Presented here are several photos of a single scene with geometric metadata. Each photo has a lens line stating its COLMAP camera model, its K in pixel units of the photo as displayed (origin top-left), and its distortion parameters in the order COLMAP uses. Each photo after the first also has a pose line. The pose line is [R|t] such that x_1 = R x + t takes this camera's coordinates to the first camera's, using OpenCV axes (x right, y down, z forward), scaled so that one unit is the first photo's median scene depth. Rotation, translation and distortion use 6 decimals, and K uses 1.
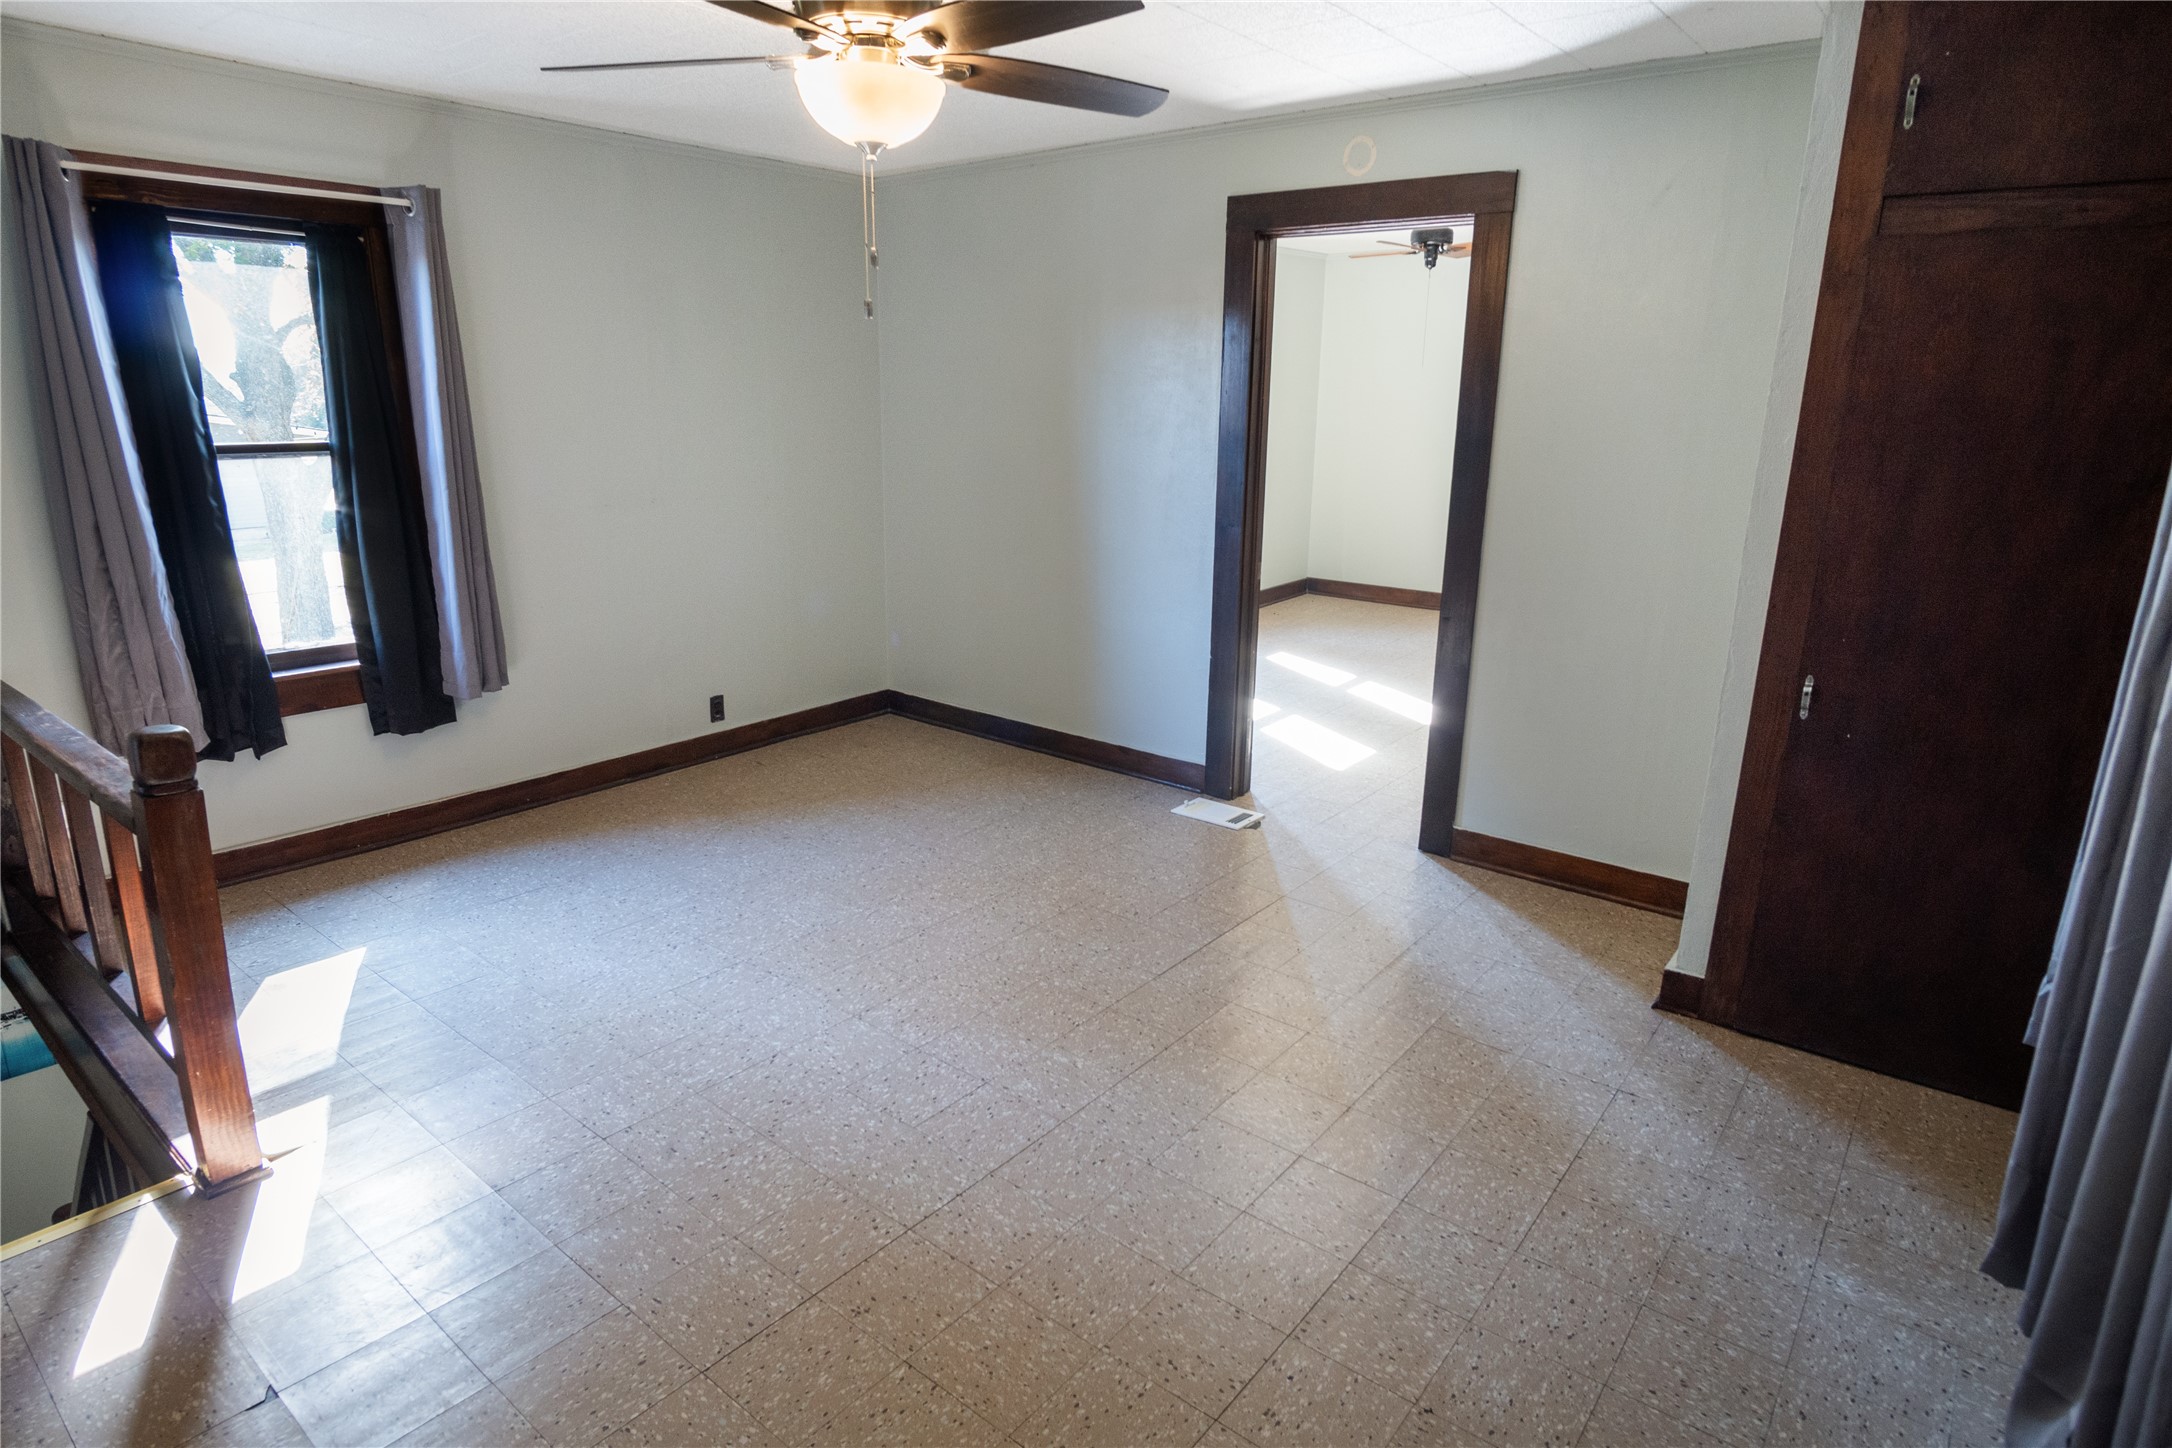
lens RADIAL K [[1168.9, 0, 1119.8], [0, 1168.9, 724.4], [0, 0, 1]] dist [-0.028715, 0.010586]
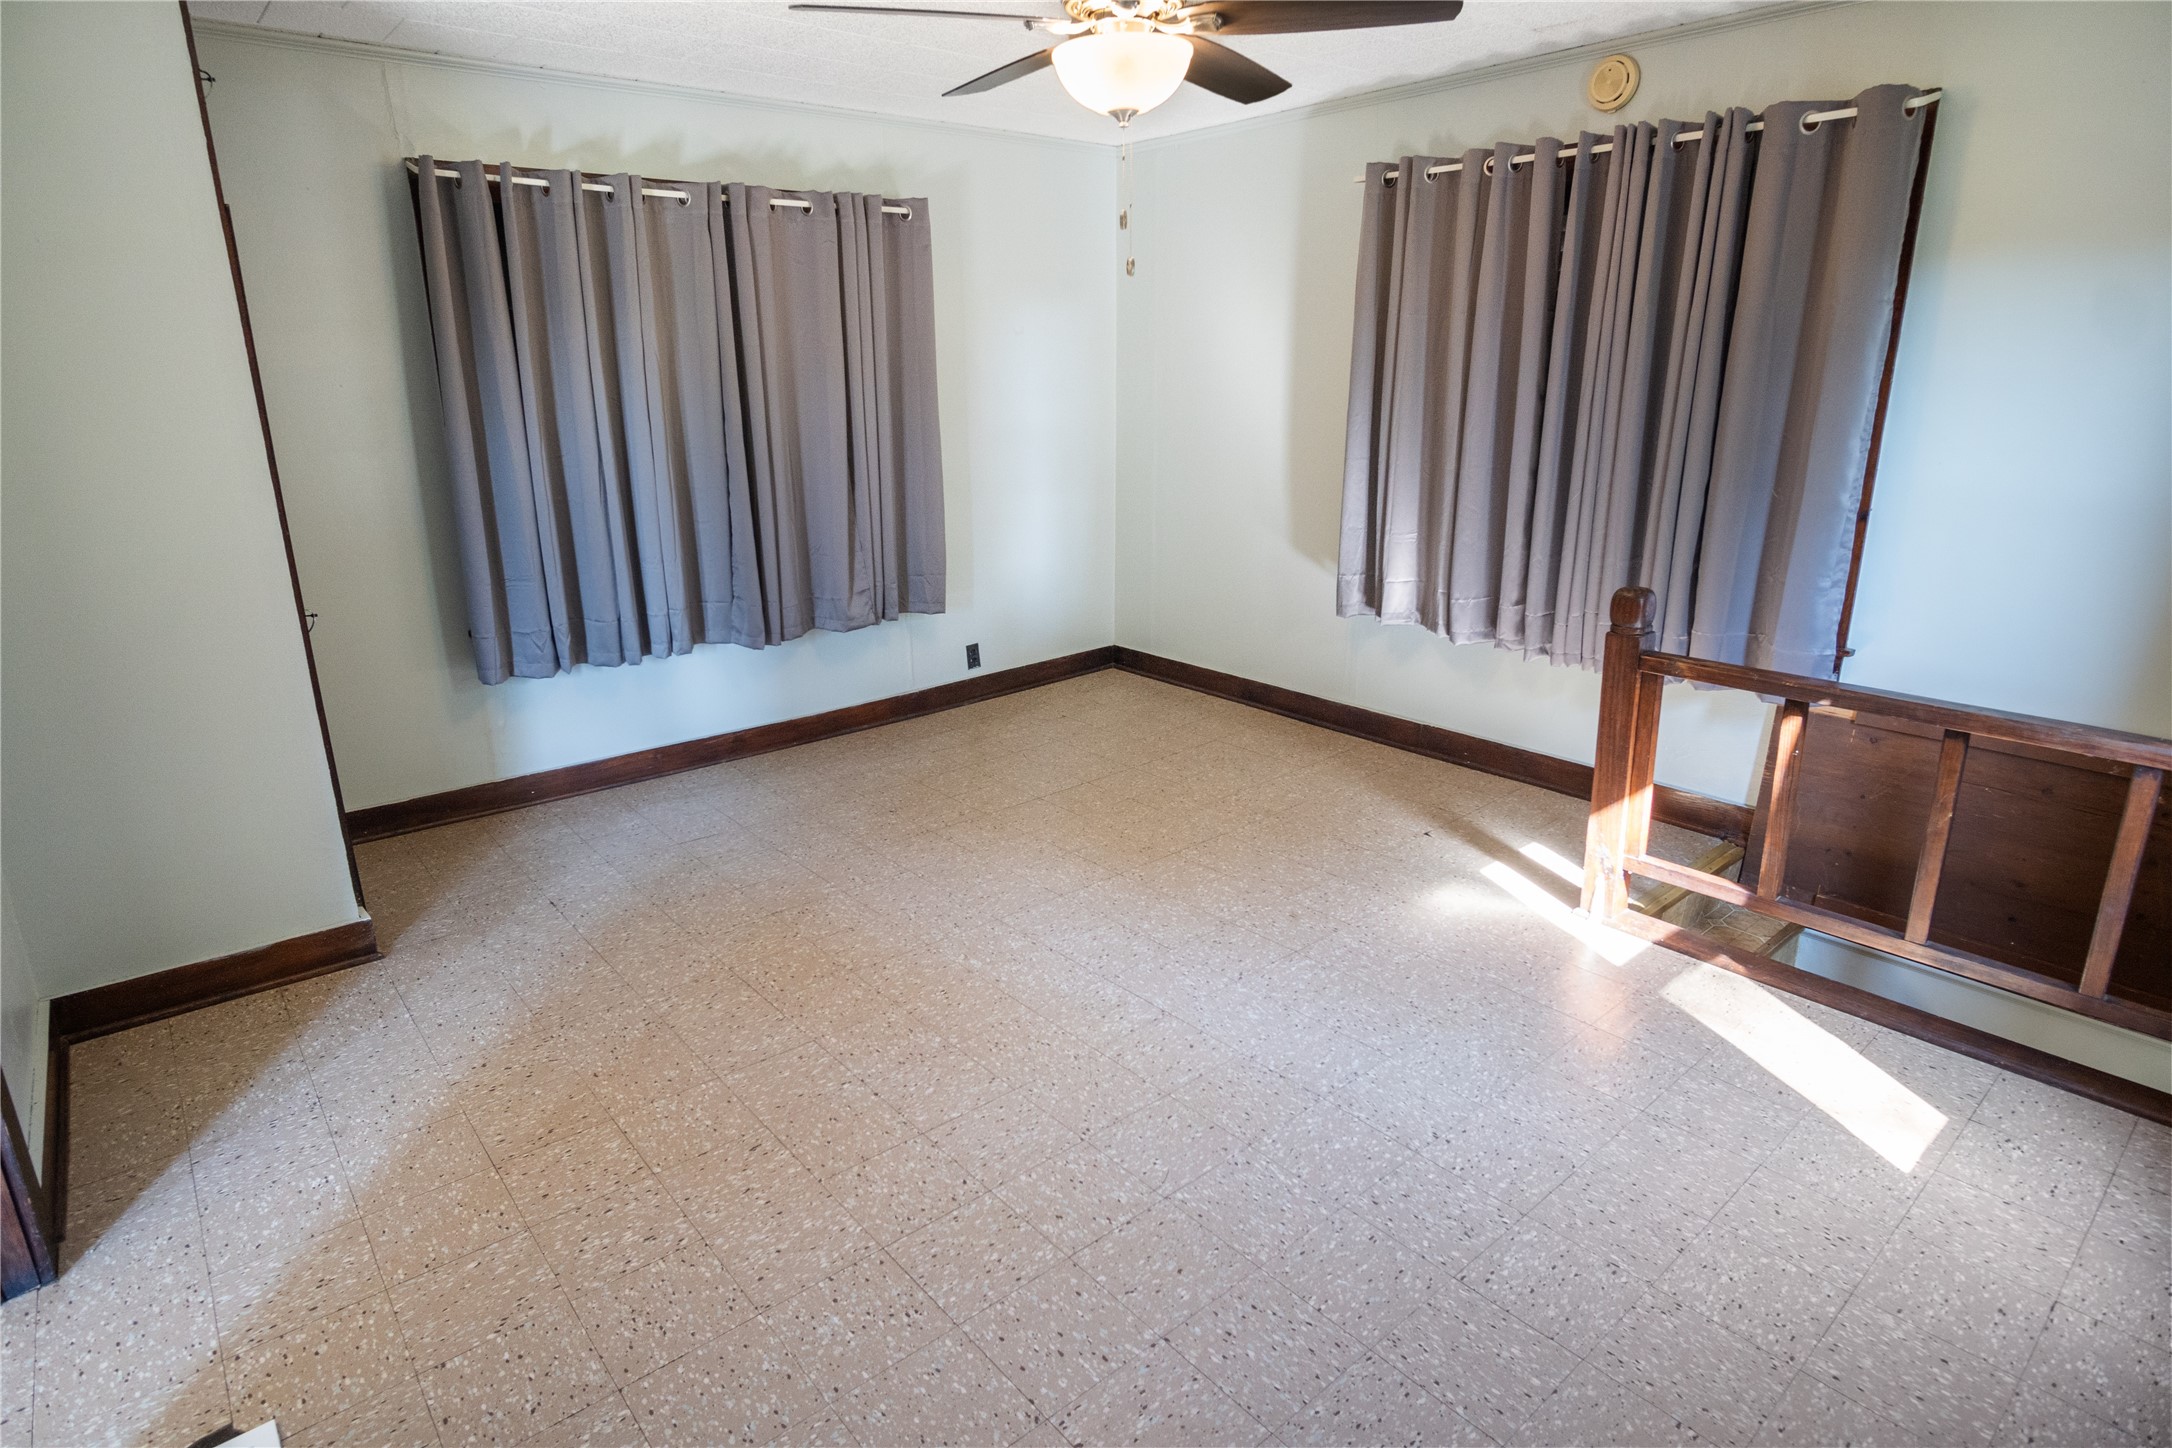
lens RADIAL K [[1168.9, 0, 1119.8], [0, 1168.9, 724.4], [0, 0, 1]] dist [-0.028715, 0.010586]
pose [[-0.980968, -0.062428, 0.183858, -0.356491], [0.047296, 0.841558, 0.538092, -0.460375], [-0.188319, 0.536547, -0.822589, 1.700409]]
